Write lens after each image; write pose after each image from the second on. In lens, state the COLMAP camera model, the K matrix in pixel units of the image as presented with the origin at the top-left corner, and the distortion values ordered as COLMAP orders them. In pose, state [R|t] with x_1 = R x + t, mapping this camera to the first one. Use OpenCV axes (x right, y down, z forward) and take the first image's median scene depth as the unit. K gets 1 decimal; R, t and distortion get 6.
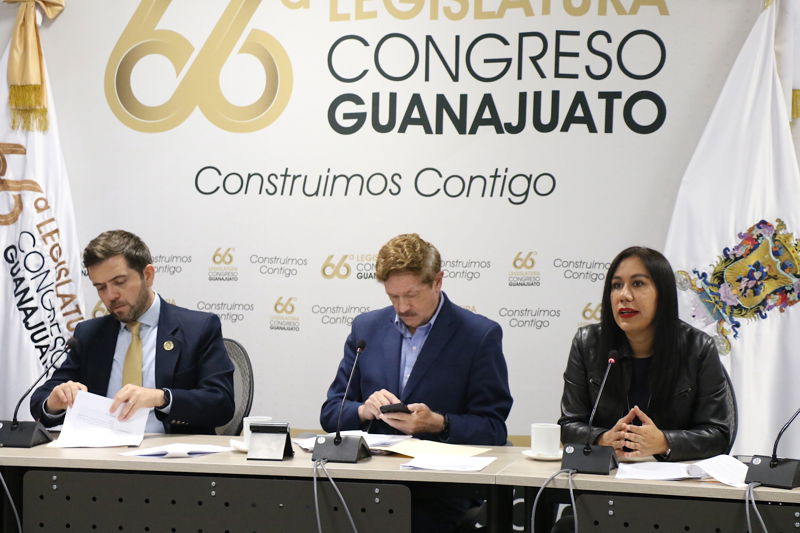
lens RADIAL K [[2020.8, 0, 400.2], [0, 2020.8, 285.3], [0, 0, 1]] dist [0.417665, 1.056673]
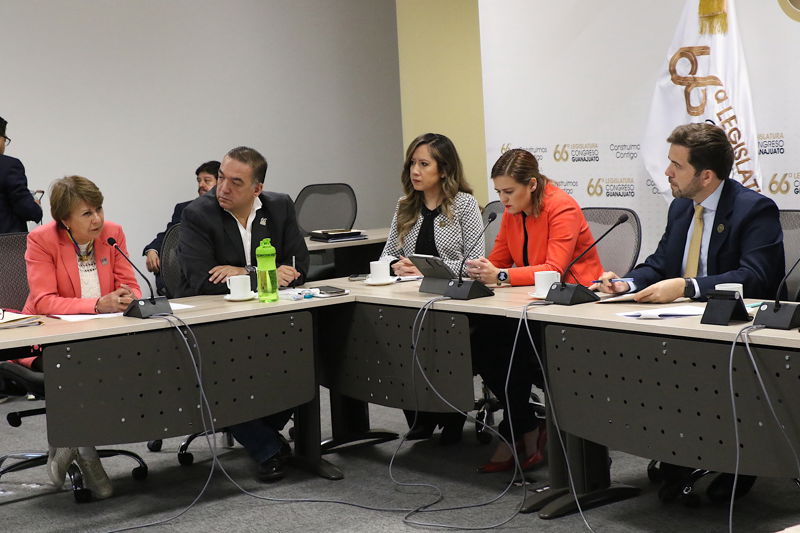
lens RADIAL K [[1520.9, 0, 402.3], [0, 1520.9, 274.3], [0, 0, 1]] dist [0.242673, 0.452711]
pose [[0.778486, 0.006230, -0.627632, 0.242478], [0.043022, 0.997069, 0.063260, -0.000943], [0.626186, -0.076249, 0.775936, 0.183563]]
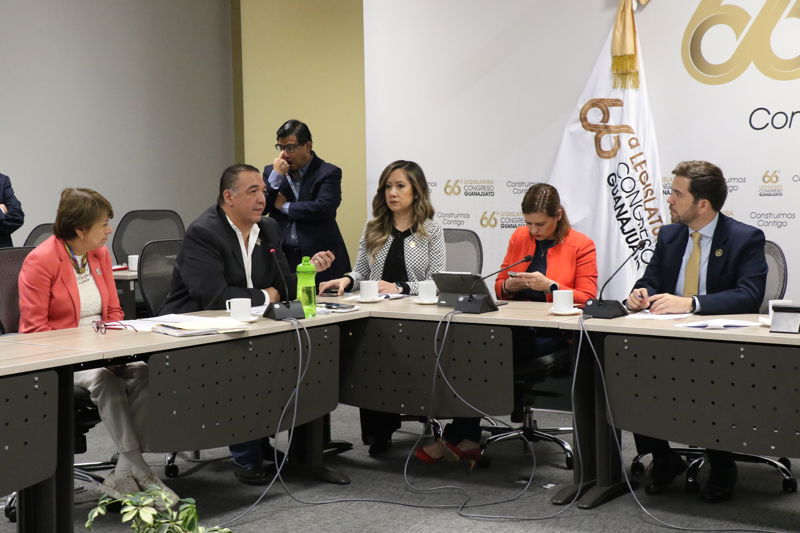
lens RADIAL K [[1520.9, 0, 402.3], [0, 1520.9, 274.3], [0, 0, 1]] dist [0.242673, 0.452711]
pose [[0.936322, 0.004129, -0.351119, 0.039274], [0.012325, 0.998928, 0.044615, 0.000711], [0.350927, -0.046101, 0.935267, -0.011498]]
